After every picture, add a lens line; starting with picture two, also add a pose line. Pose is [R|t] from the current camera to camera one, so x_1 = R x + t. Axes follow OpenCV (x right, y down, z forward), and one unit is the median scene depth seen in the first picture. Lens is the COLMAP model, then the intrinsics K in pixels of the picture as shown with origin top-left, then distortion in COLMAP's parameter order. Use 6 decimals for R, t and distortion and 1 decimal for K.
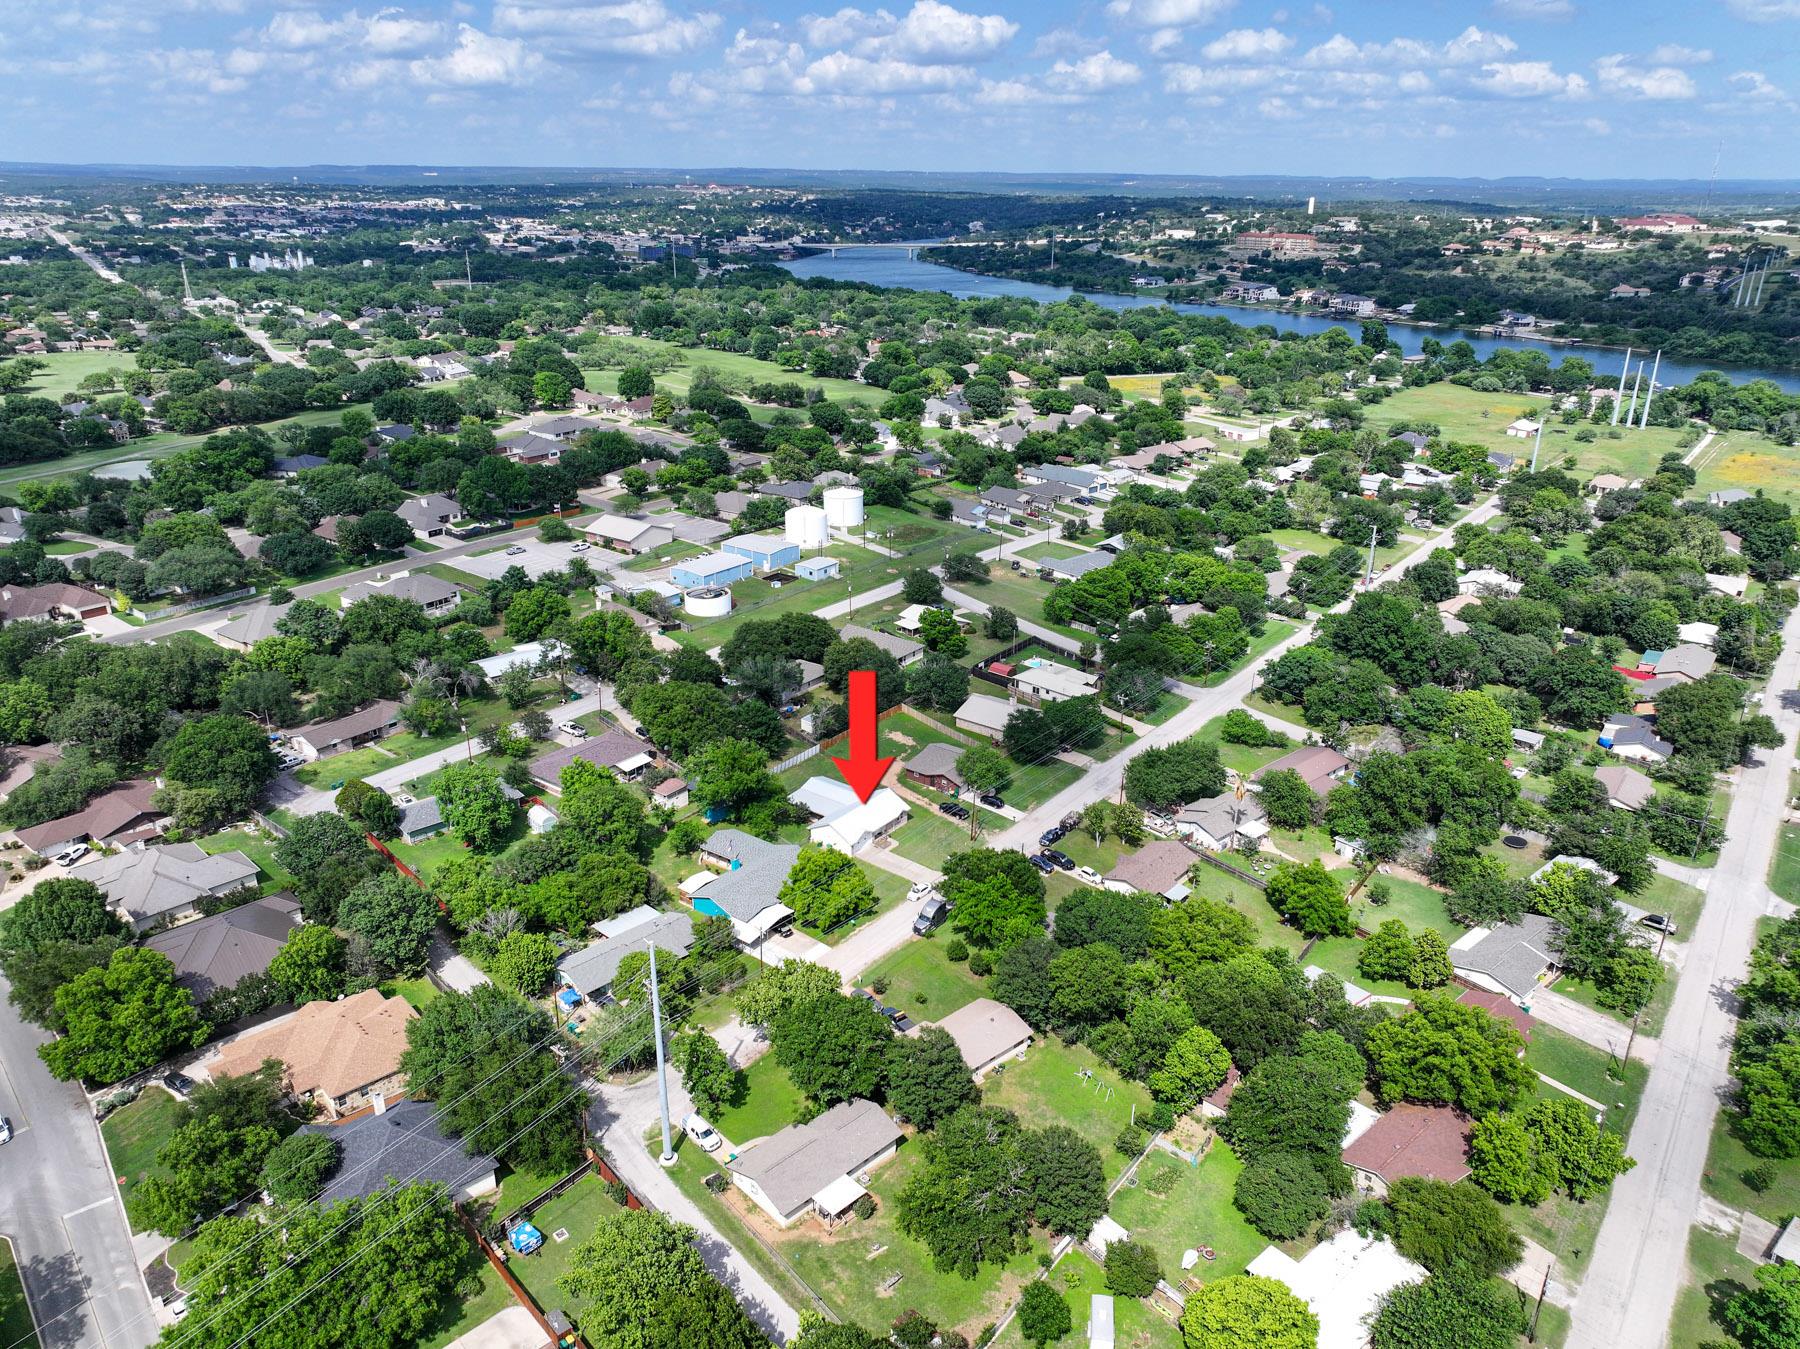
lens RADIAL K [[1256.6, 0, 911.6], [0, 1256.6, 674.2], [0, 0, 1]] dist [-0.009872, 0.026314]
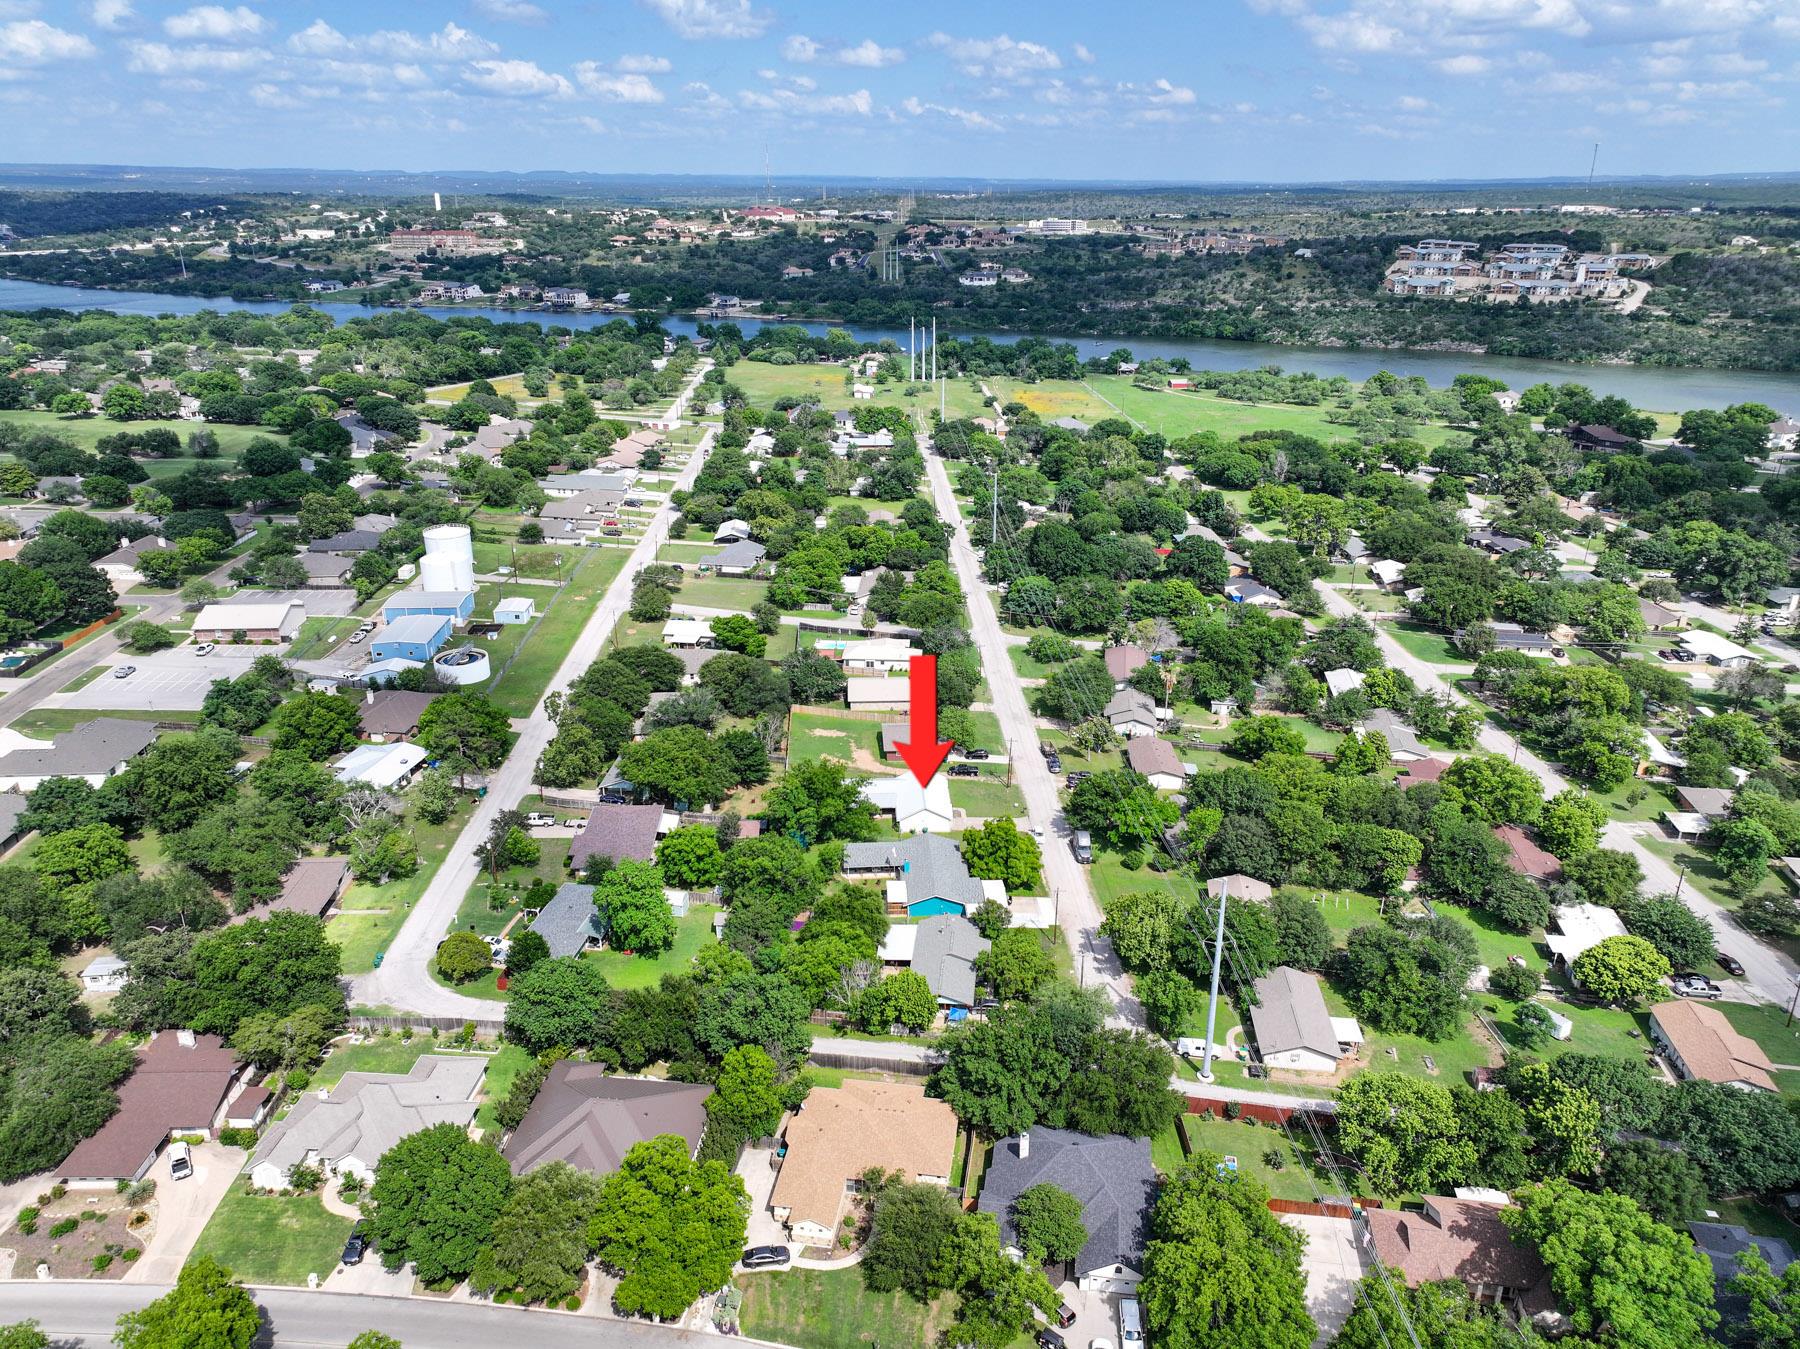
lens RADIAL K [[1256.6, 0, 911.6], [0, 1256.6, 674.2], [0, 0, 1]] dist [-0.009872, 0.026314]
pose [[0.769398, -0.238029, 0.592764, -0.112329], [0.235296, 0.968336, 0.083432, -0.013314], [-0.593854, 0.075282, 0.801043, 0.027375]]
